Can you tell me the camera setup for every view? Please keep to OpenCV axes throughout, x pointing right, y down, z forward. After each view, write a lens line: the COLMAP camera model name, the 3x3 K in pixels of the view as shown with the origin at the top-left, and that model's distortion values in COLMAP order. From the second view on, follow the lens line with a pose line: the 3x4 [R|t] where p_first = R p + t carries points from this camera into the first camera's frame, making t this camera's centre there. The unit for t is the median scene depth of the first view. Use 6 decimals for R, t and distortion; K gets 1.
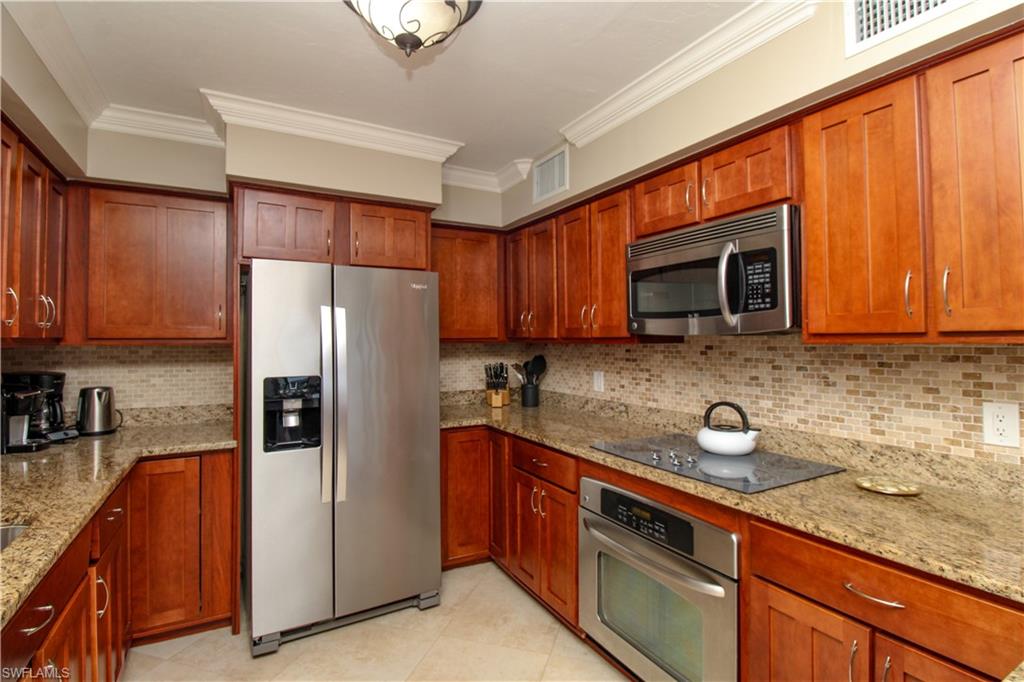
lens RADIAL K [[494.5, 0, 525.6], [0, 494.5, 330.6], [0, 0, 1]] dist [0.000361, -0.009880]
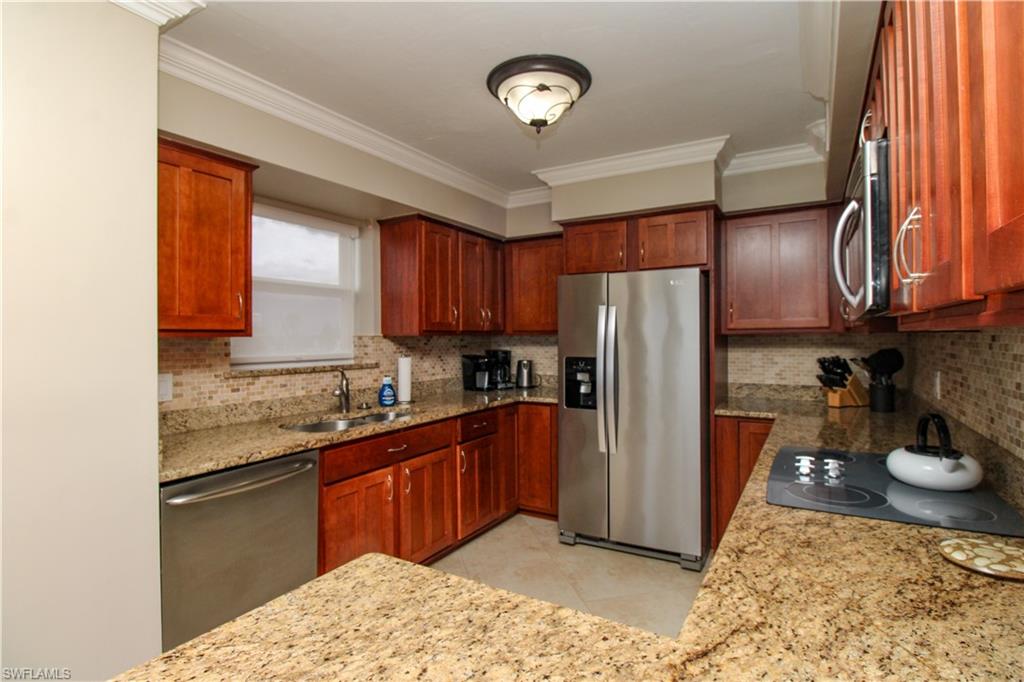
lens RADIAL K [[483.6, 0, 512.0], [0, 483.6, 341.0], [0, 0, 1]] dist [-0.001221, -0.000626]
pose [[0.522469, 0.009666, -0.852604, 0.581393], [0.020287, 0.999512, 0.023763, 0.010808], [0.852417, -0.029712, 0.522018, 0.114770]]
